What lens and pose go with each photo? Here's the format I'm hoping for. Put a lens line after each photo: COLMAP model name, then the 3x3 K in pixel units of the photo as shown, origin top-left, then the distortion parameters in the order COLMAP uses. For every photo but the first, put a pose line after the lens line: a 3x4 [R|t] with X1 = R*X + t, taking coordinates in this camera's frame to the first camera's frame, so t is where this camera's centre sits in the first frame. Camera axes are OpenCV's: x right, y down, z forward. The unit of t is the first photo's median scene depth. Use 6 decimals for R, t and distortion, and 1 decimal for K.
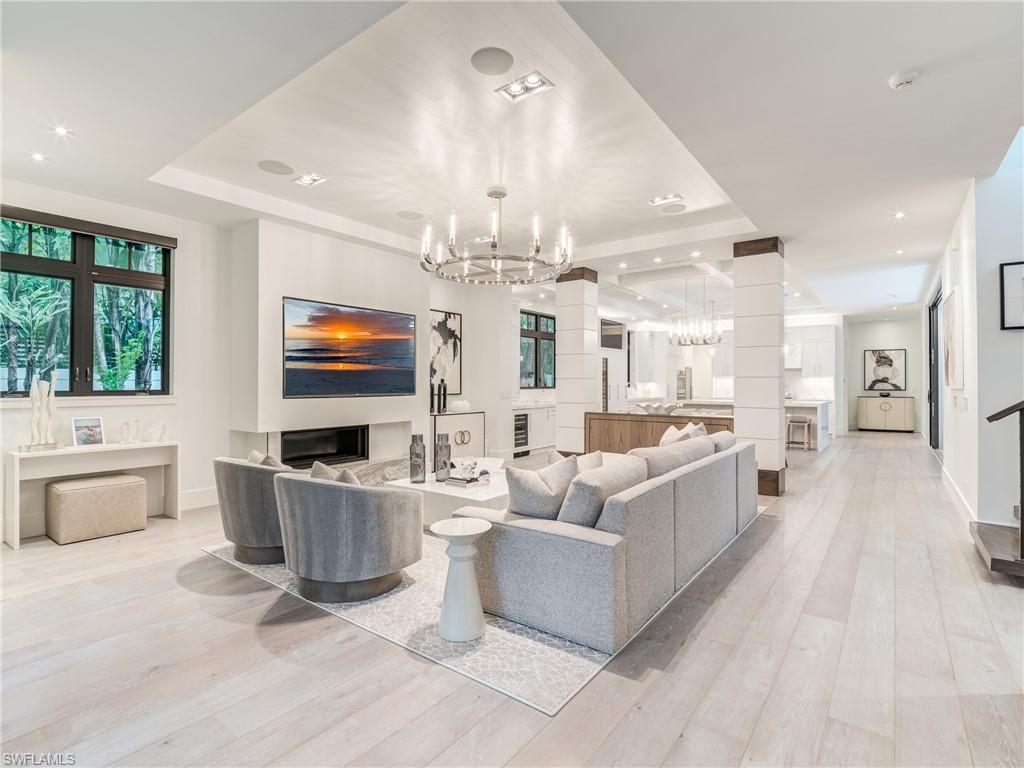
lens RADIAL K [[505.2, 0, 517.5], [0, 505.2, 380.1], [0, 0, 1]] dist [-0.005653, -0.000822]
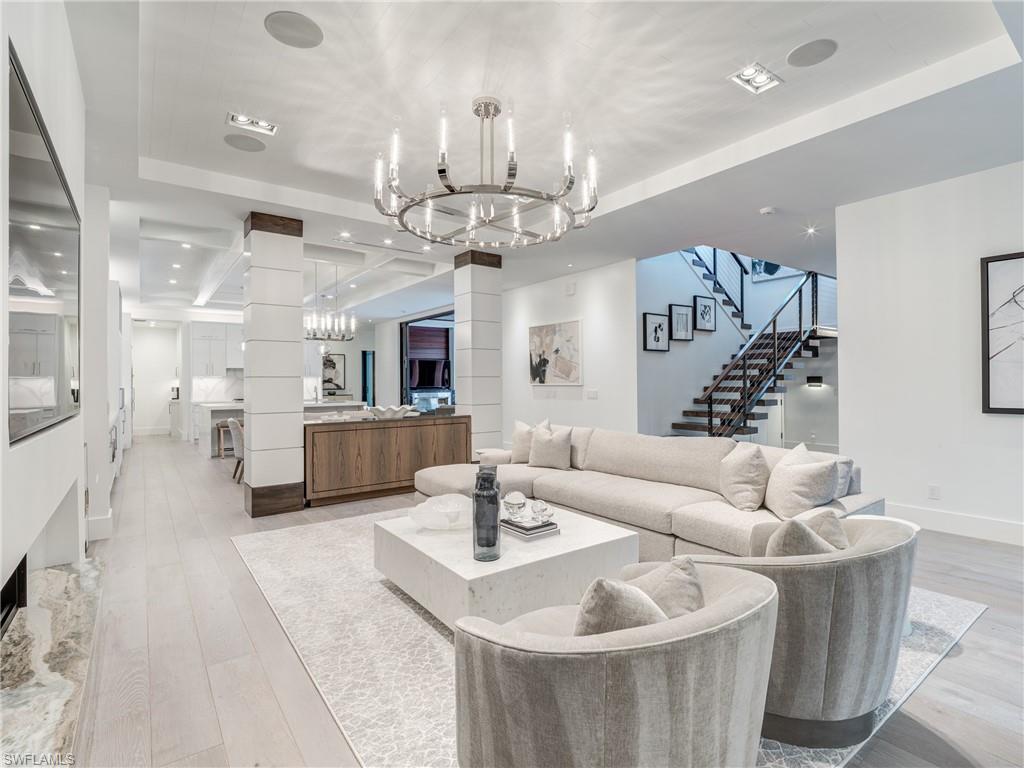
lens RADIAL K [[505.2, 0, 516.1], [0, 505.2, 386.3], [0, 0, 1]] dist [-0.005653, -0.000822]
pose [[0.281111, -0.009535, 0.959628, -0.249869], [0.000980, 0.999953, 0.009648, 0.002230], [-0.959675, -0.001772, 0.281107, 0.279506]]
